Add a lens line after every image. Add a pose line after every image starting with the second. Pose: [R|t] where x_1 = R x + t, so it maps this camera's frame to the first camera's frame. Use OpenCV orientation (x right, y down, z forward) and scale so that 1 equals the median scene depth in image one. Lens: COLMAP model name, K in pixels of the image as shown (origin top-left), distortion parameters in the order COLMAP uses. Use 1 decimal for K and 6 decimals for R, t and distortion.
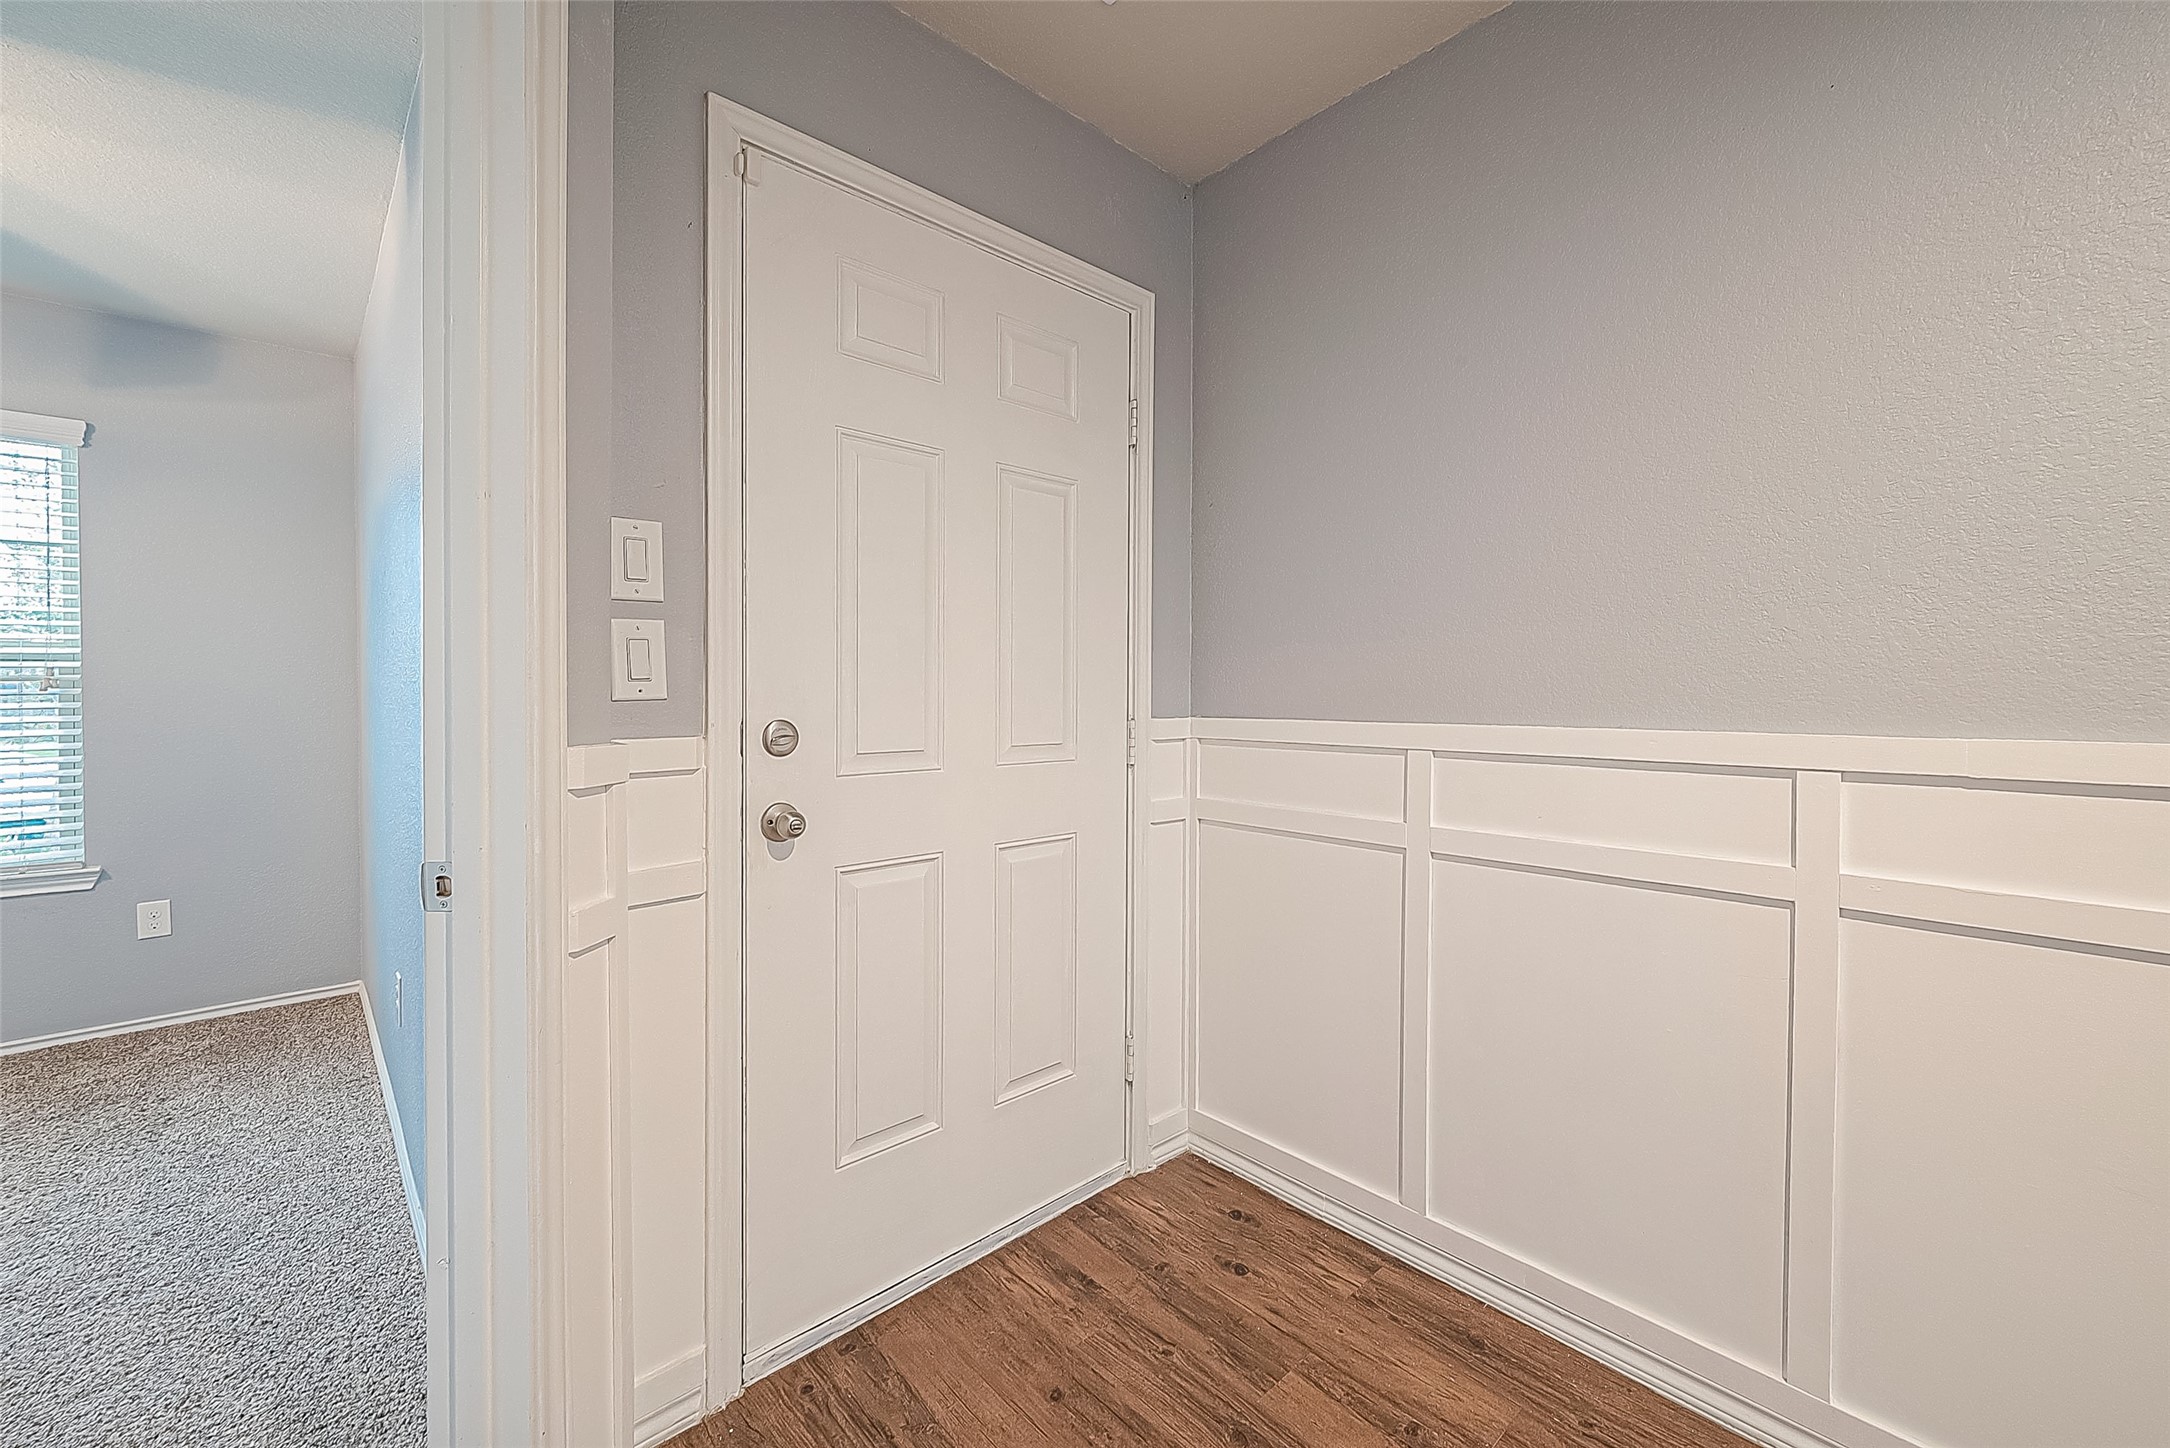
lens RADIAL K [[858.9, 0, 1071.7], [0, 858.9, 694.4], [0, 0, 1]] dist [-0.006264, 0.001654]
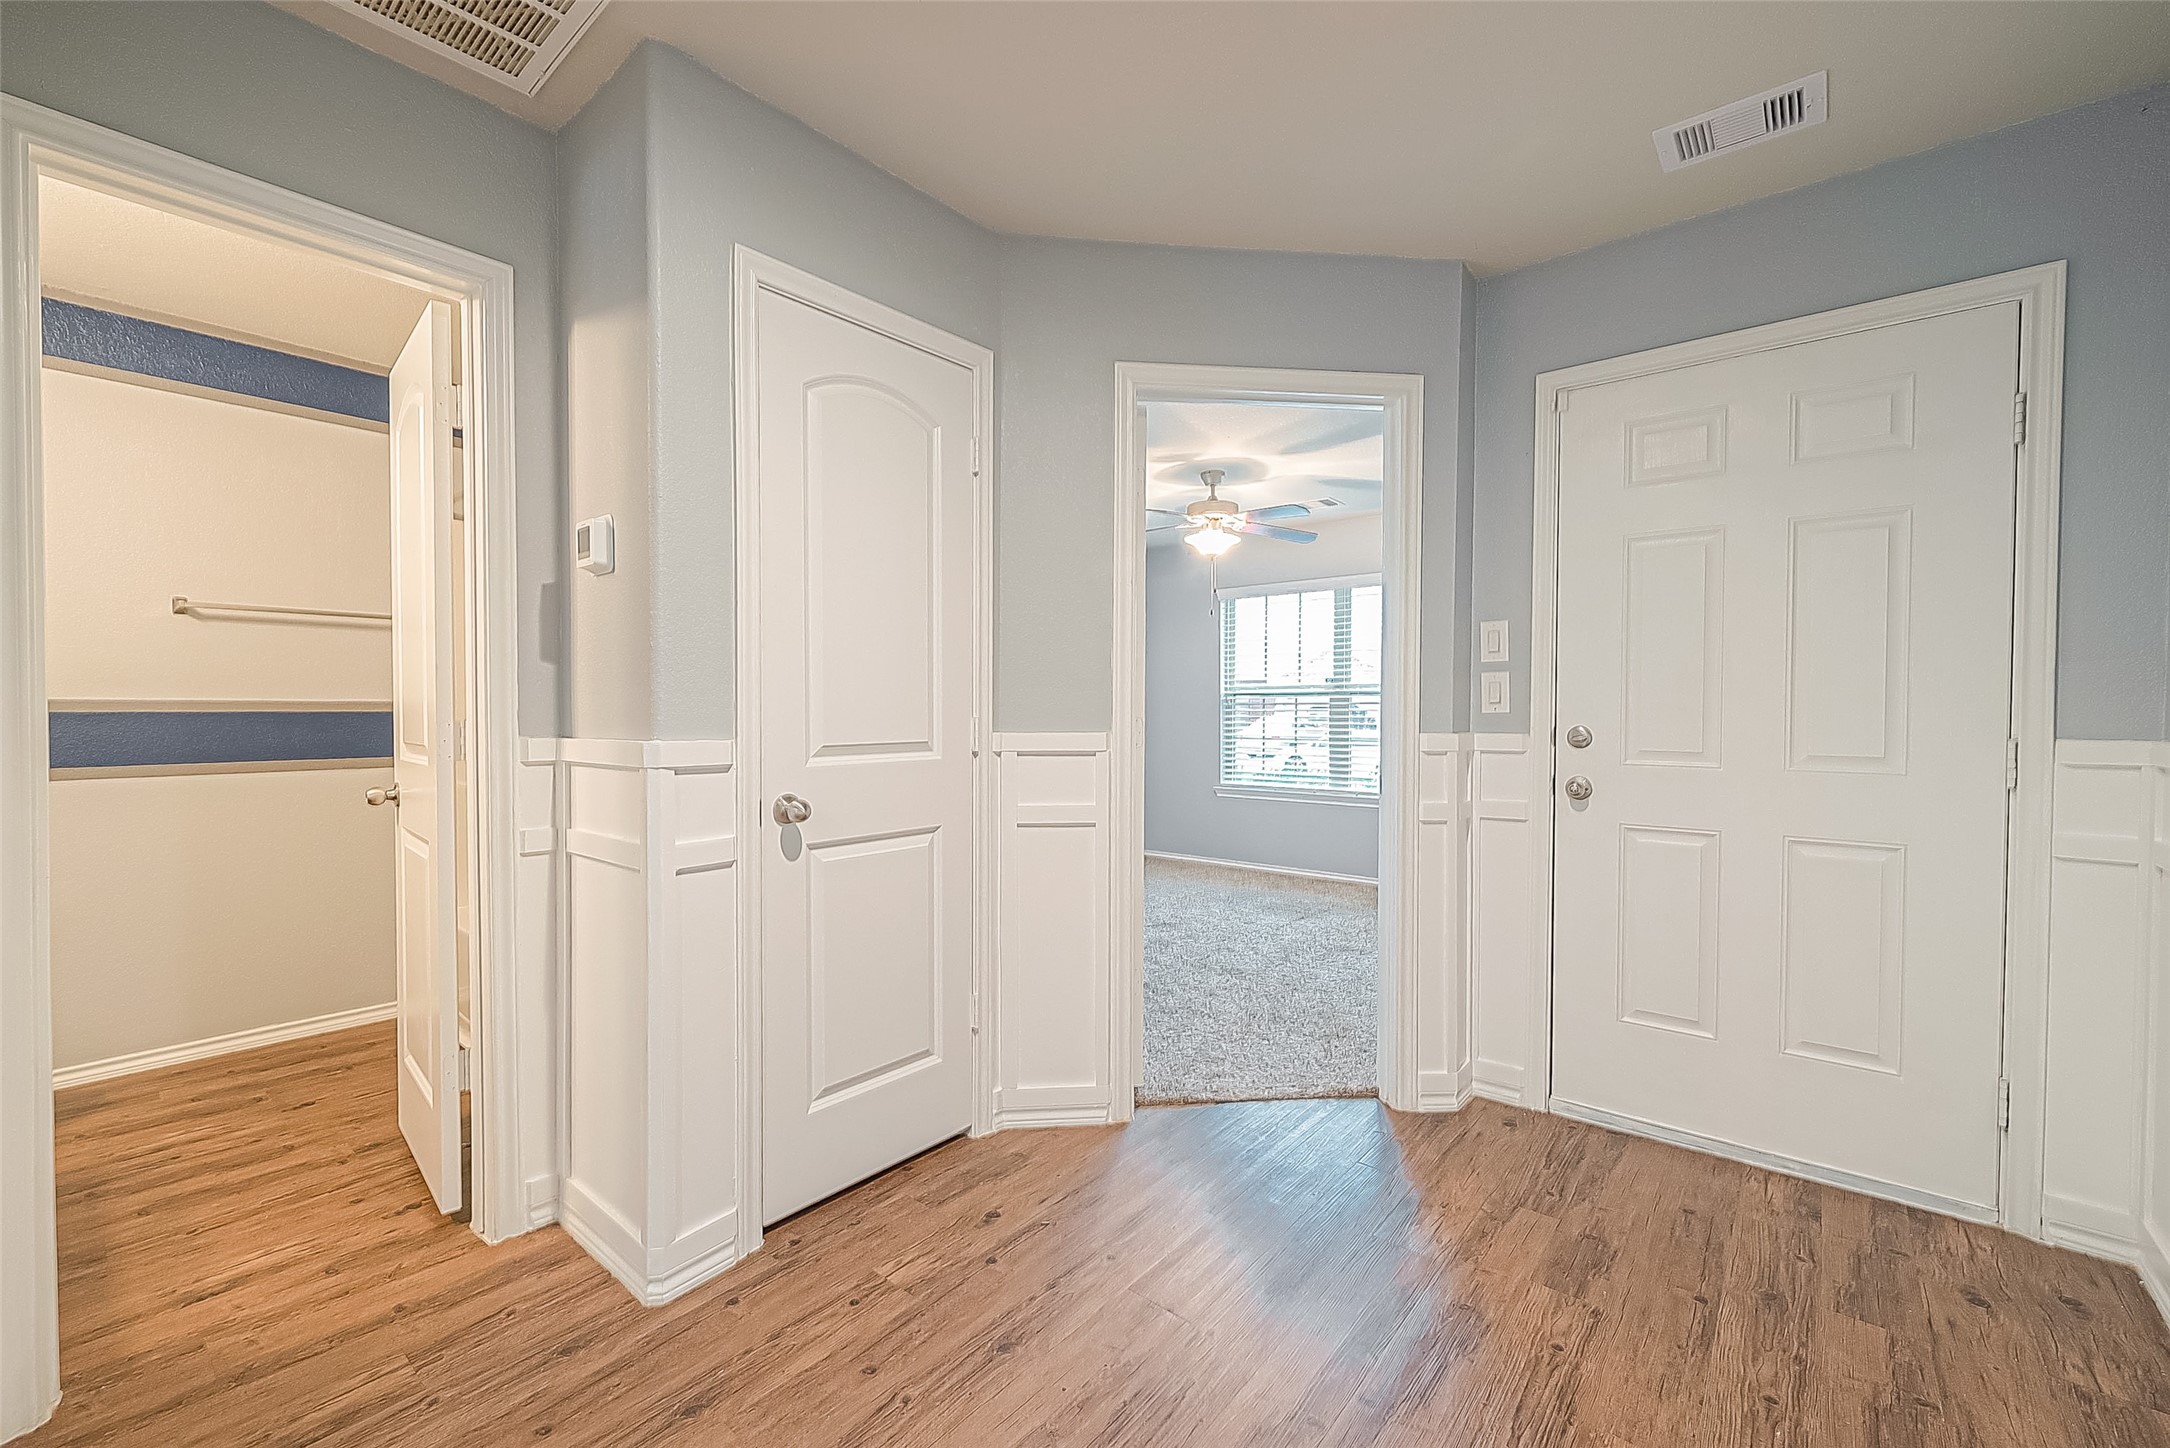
lens RADIAL K [[858.9, 0, 1102.4], [0, 858.9, 724.5], [0, 0, 1]] dist [-0.006264, 0.001654]
pose [[0.159392, 0.018679, -0.987039, 1.137704], [-0.004751, 0.999824, 0.018153, -0.000688], [0.987204, 0.001796, 0.159453, -0.165595]]
